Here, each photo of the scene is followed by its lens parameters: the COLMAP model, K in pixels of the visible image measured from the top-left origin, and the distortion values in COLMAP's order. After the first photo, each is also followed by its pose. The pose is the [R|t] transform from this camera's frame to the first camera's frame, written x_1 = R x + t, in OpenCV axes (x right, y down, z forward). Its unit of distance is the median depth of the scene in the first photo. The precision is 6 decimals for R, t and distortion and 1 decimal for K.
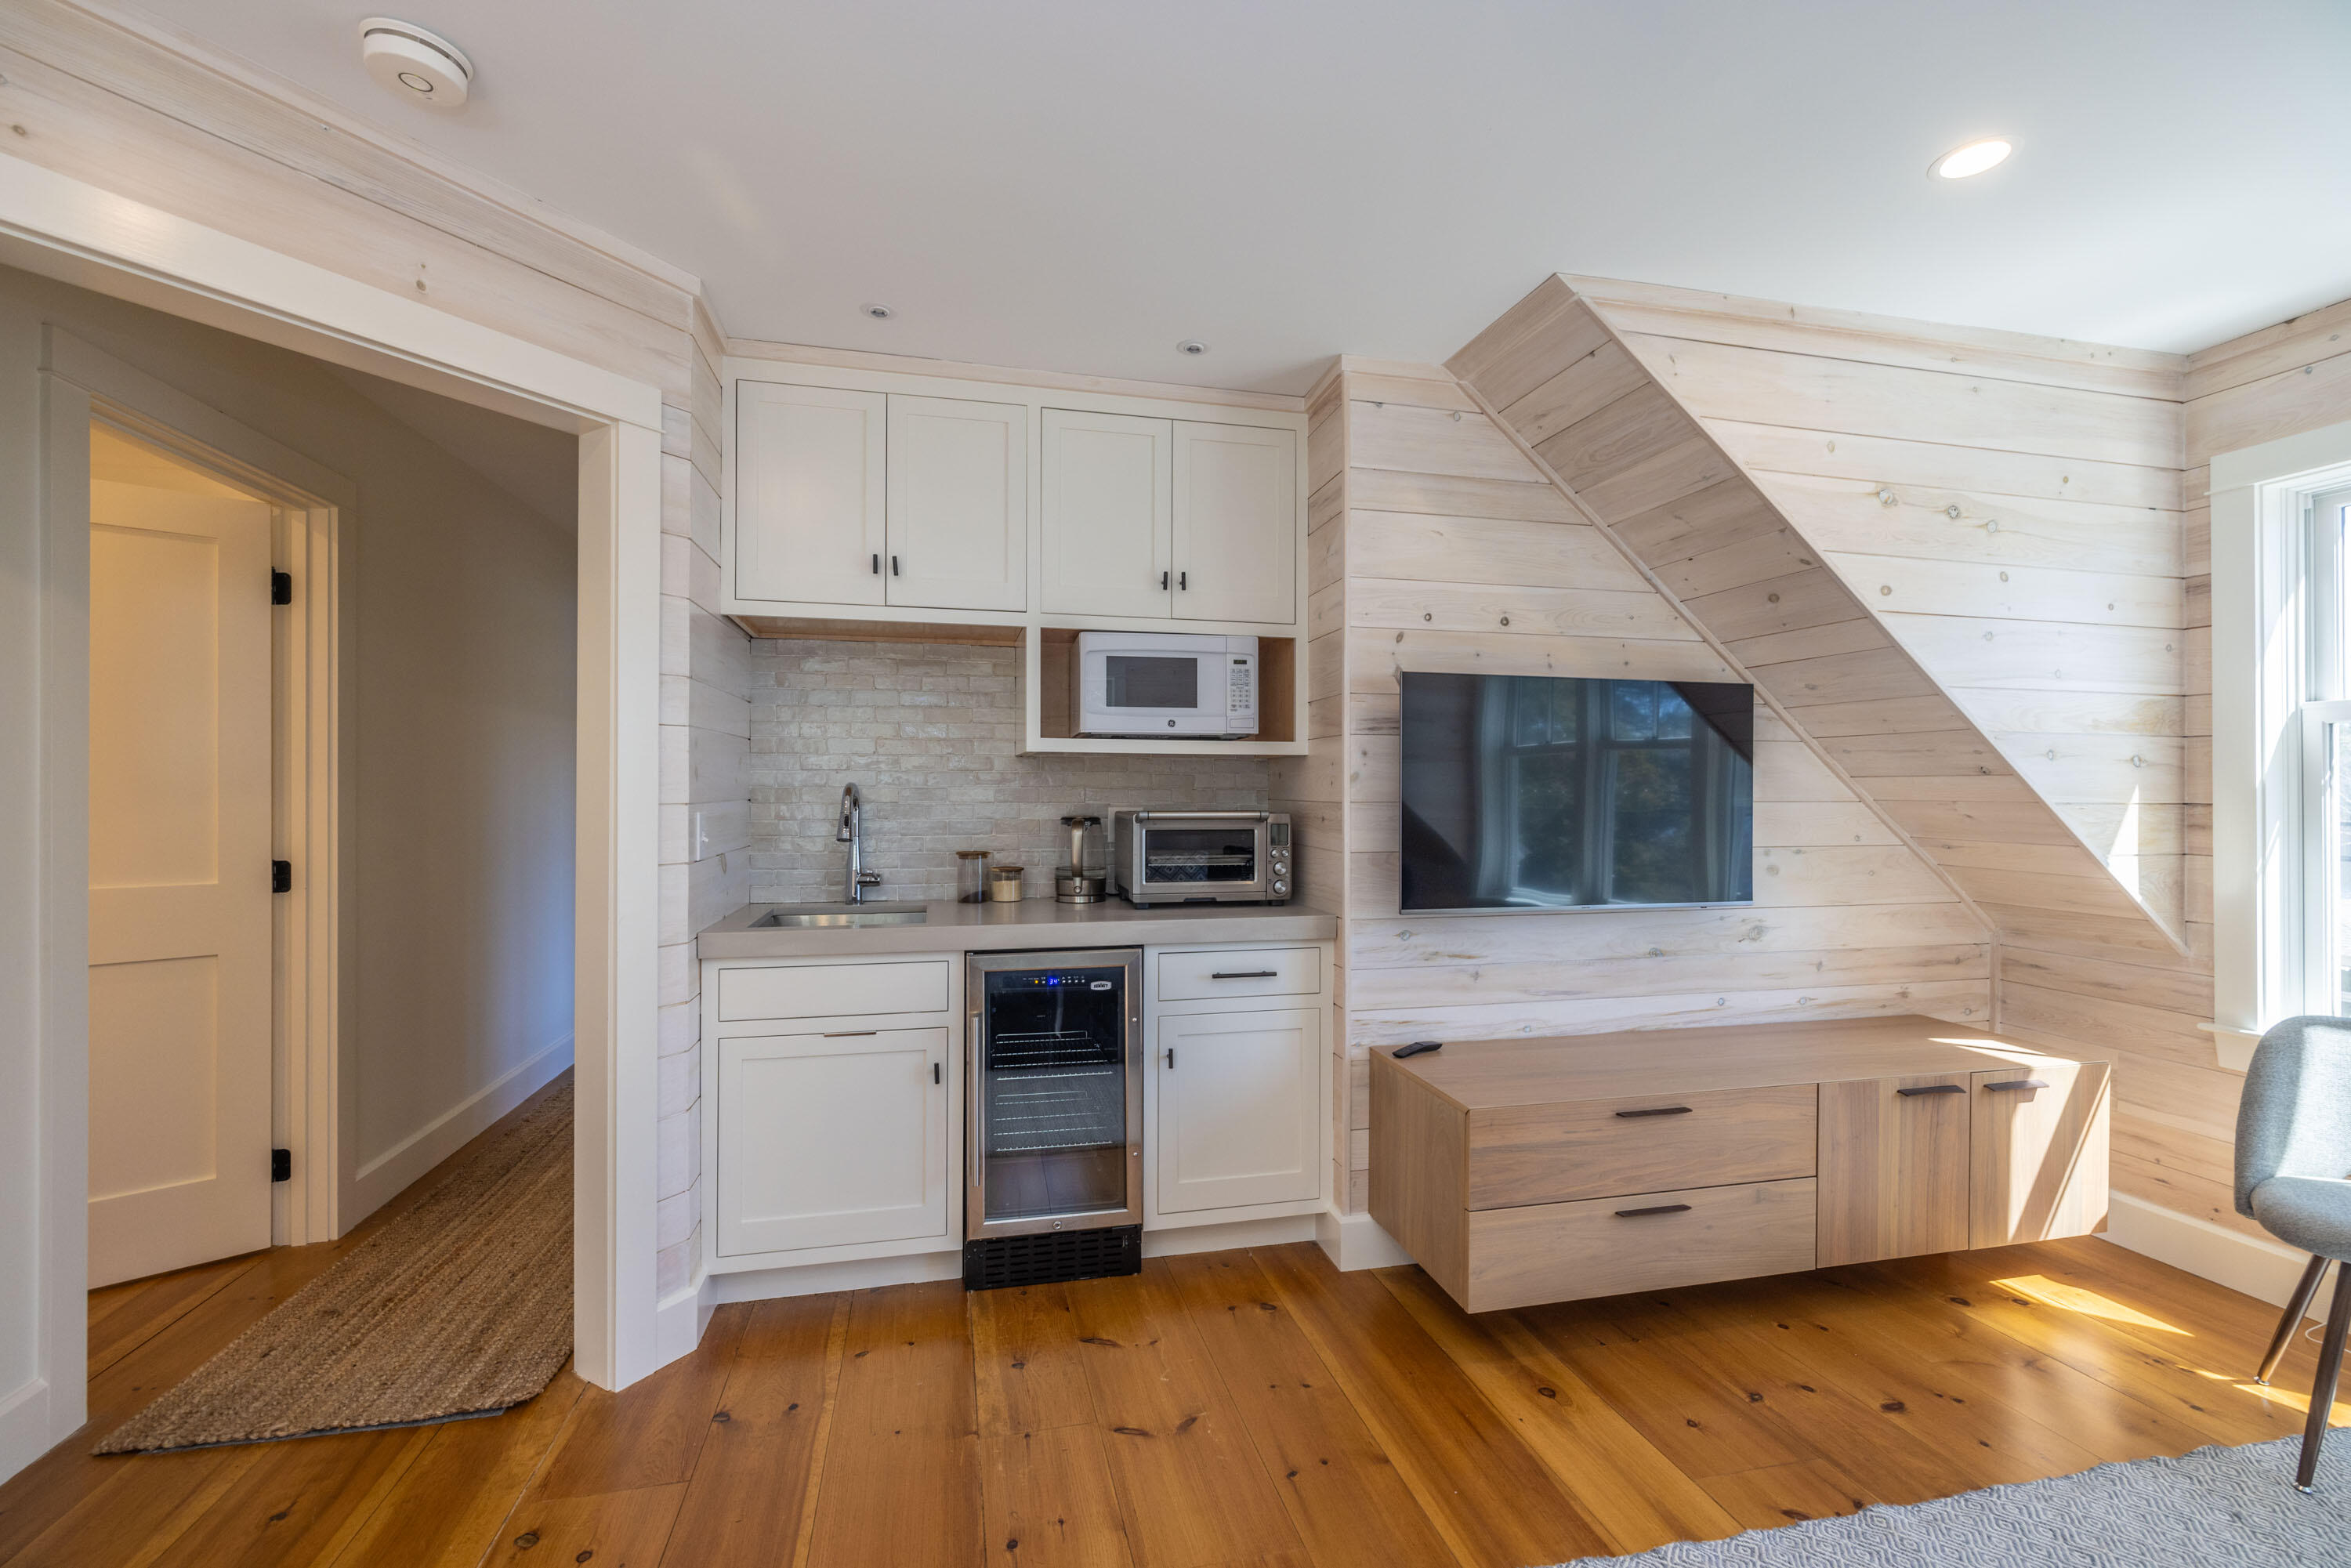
lens RADIAL K [[1004.7, 0, 1159.0], [0, 1004.7, 786.4], [0, 0, 1]] dist [0.000750, 0.000467]
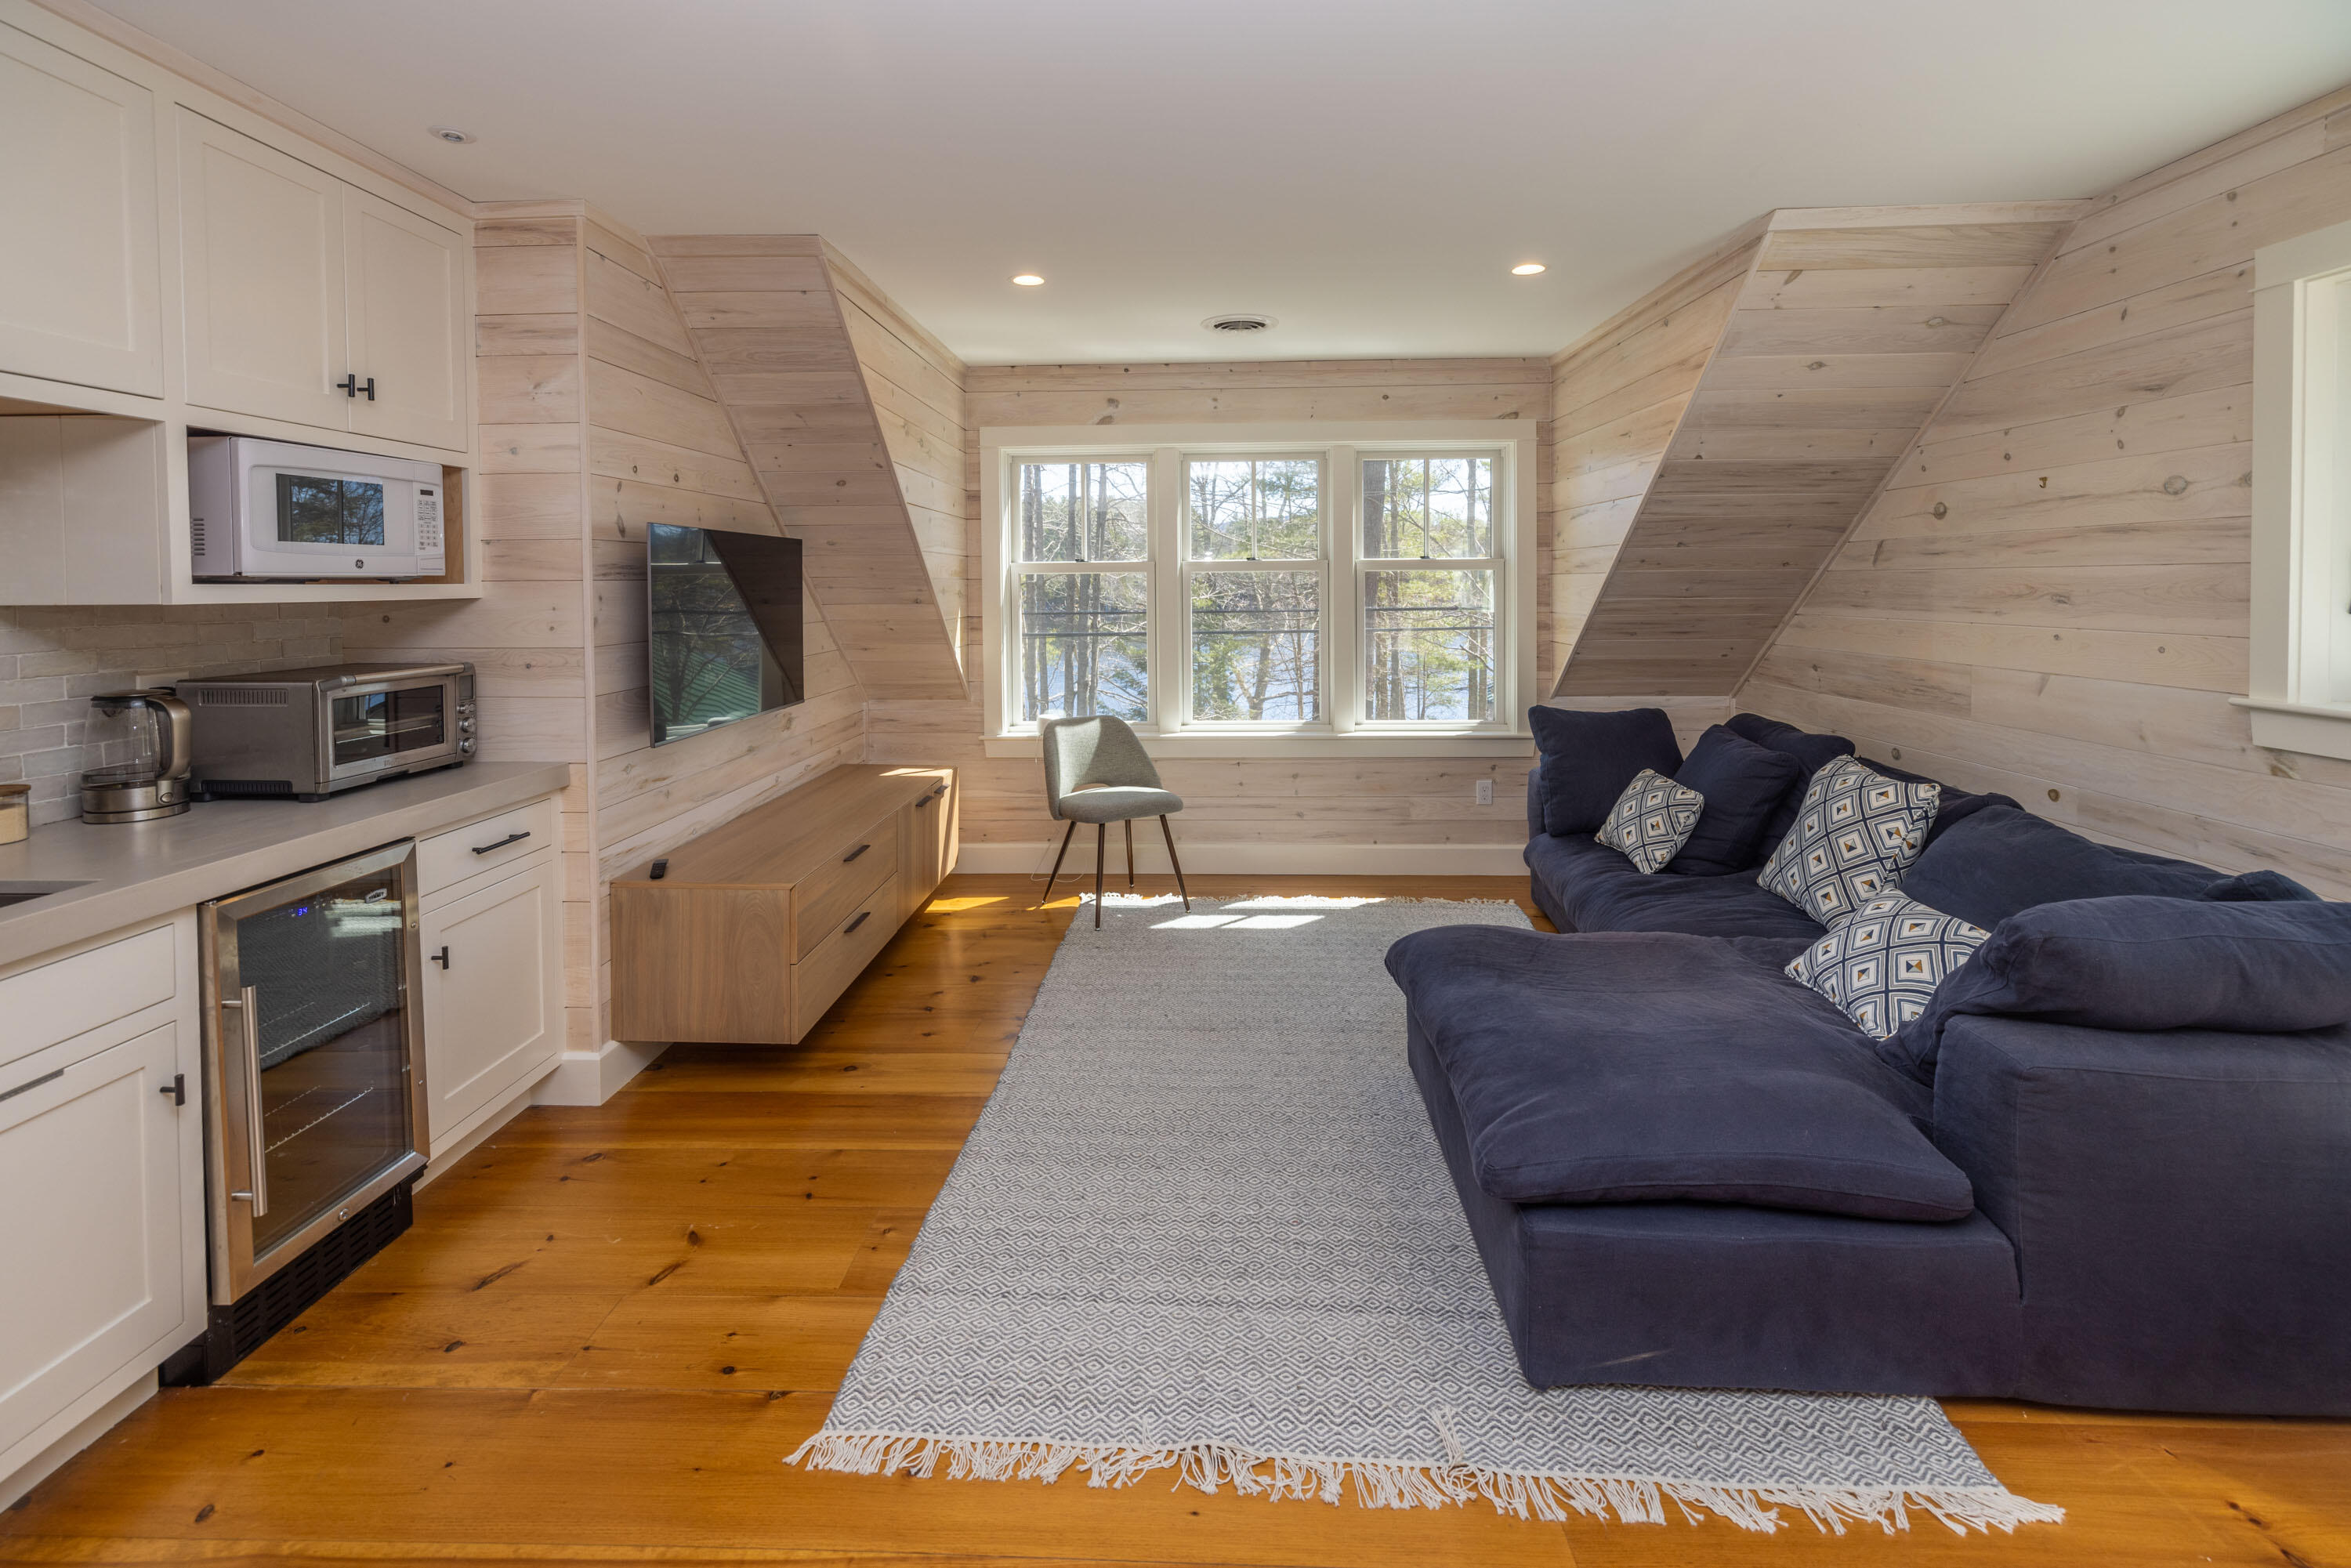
lens RADIAL K [[1047.2, 0, 1218.3], [0, 1047.2, 614.8], [0, 0, 1]] dist [0.002237, 0.000206]
pose [[0.220206, -0.037418, 0.974735, -0.704201], [0.002530, 0.999283, 0.037789, -0.055745], [-0.975450, -0.005856, 0.220143, 0.153954]]
